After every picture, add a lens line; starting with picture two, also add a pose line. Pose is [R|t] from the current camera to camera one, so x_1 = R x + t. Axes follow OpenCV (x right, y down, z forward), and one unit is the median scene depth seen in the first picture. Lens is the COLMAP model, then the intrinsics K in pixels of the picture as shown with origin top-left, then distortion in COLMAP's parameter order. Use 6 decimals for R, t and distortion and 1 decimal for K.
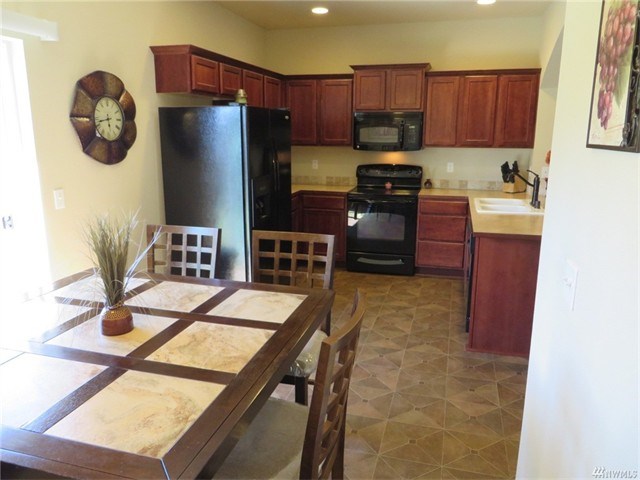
lens RADIAL K [[473.5, 0, 320.0], [0, 473.5, 240.0], [0, 0, 1]] dist [-0.016508, -0.003907]
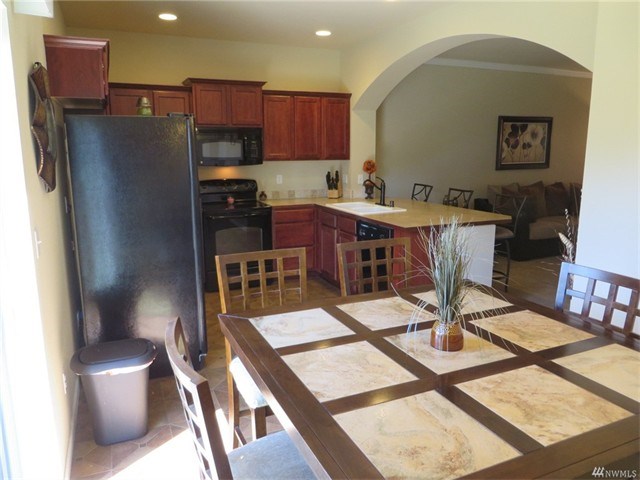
lens RADIAL K [[475.7, 0, 320.0], [0, 475.7, 240.0], [0, 0, 1]] dist [-0.032262, -0.001357]
pose [[0.769557, -0.126140, 0.625996, -0.377932], [0.148023, 0.988833, 0.017284, -0.024388], [-0.621185, 0.079360, 0.779635, 0.121202]]
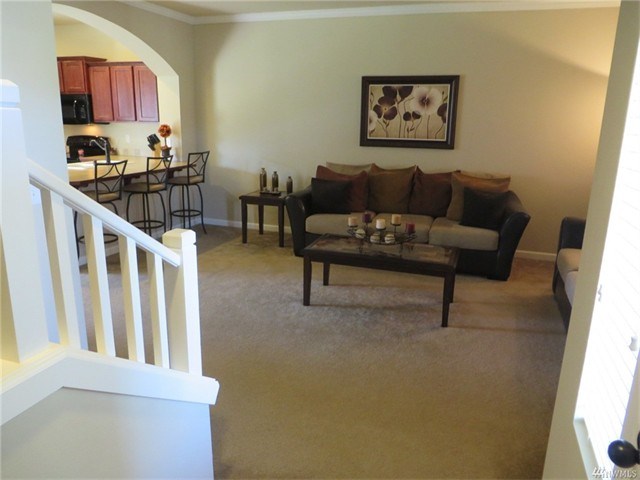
lens RADIAL K [[473.5, 0, 320.0], [0, 473.5, 240.0], [0, 0, 1]] dist [-0.016508, -0.003907]
pose [[0.998043, 0.037123, -0.050319, 0.939361], [-0.035764, 0.998978, 0.027646, 0.069244], [0.051294, -0.025792, 0.998350, -0.262464]]
